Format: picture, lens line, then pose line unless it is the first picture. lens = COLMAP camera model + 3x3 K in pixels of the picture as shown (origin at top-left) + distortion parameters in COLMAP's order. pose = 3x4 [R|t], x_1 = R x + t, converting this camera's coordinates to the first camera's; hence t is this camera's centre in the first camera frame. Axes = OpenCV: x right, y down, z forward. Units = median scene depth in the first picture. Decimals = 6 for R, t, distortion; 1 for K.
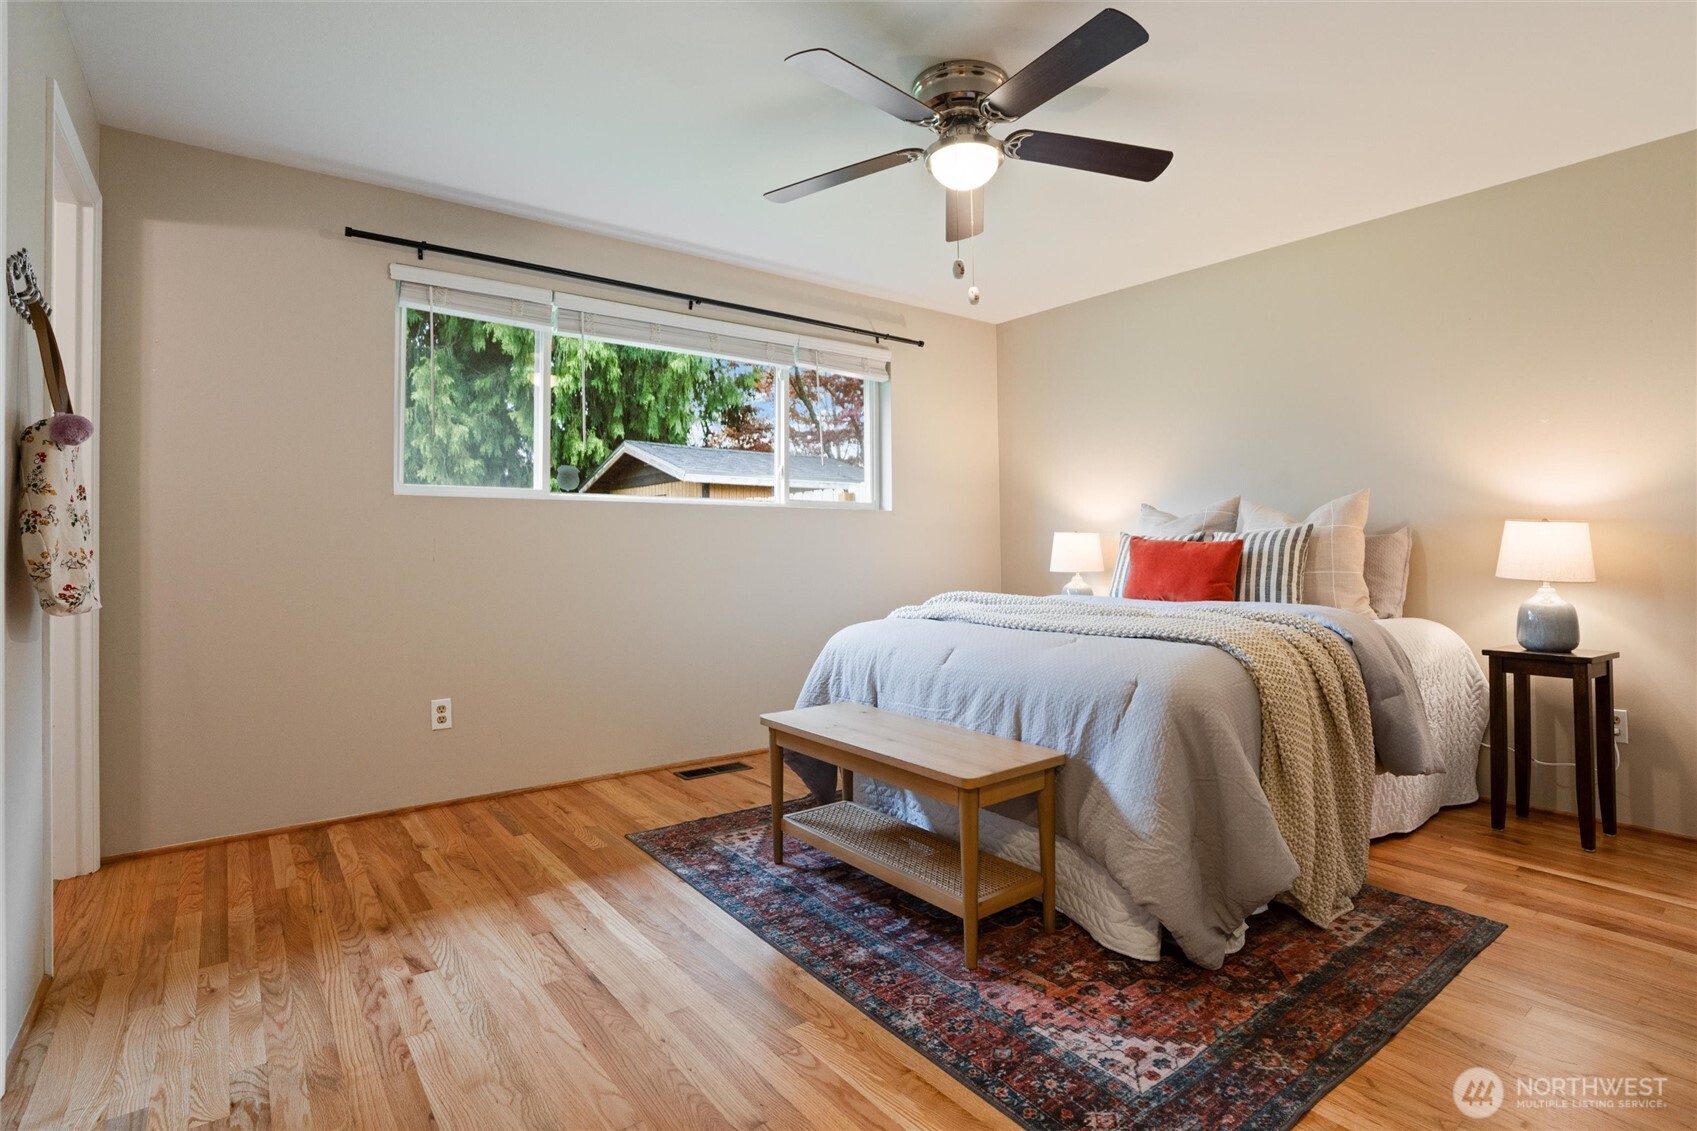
lens RADIAL K [[864.9, 0, 849.1], [0, 864.9, 590.2], [0, 0, 1]] dist [0.001313, -0.000188]
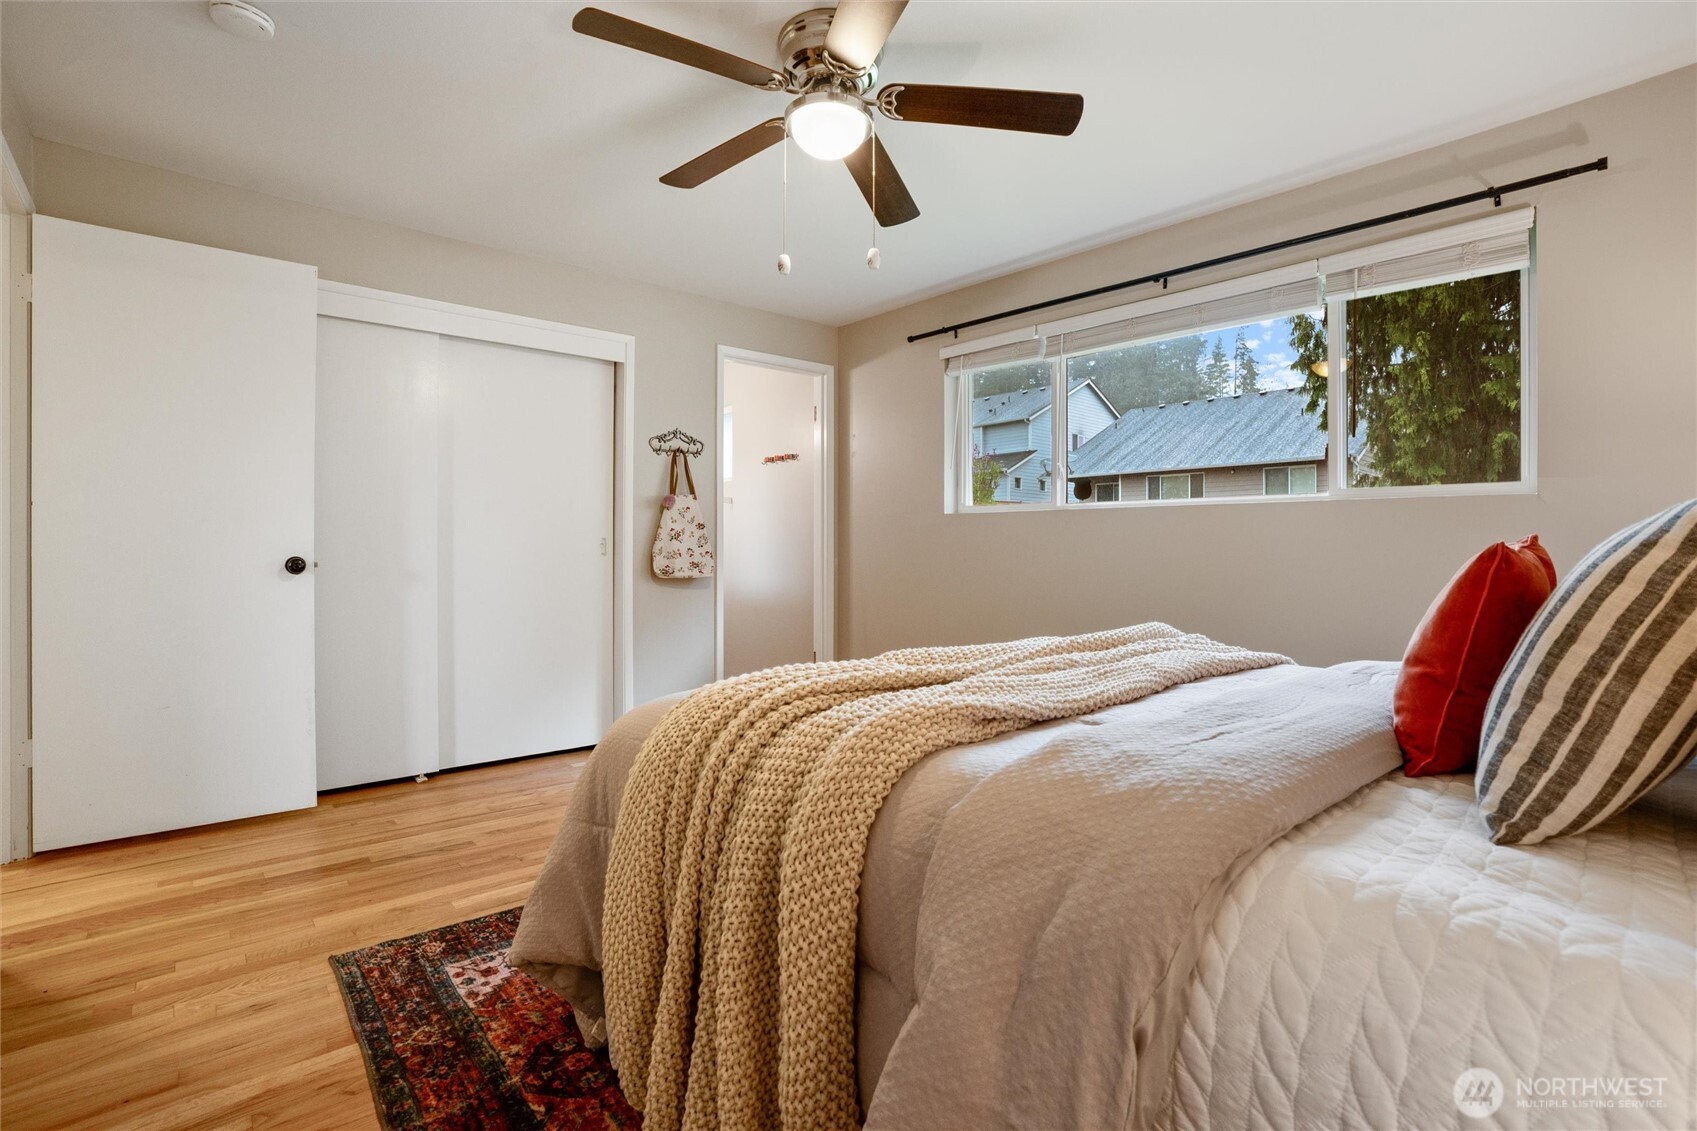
lens RADIAL K [[814.0, 0, 848.5], [0, 814.0, 565.5], [0, 0, 1]] dist [-0.072274, 0.027999]
pose [[0.024487, 0.027341, -0.999326, 1.355400], [-0.065673, 0.997511, 0.025682, -0.068357], [0.997541, 0.065000, 0.026222, 1.379967]]
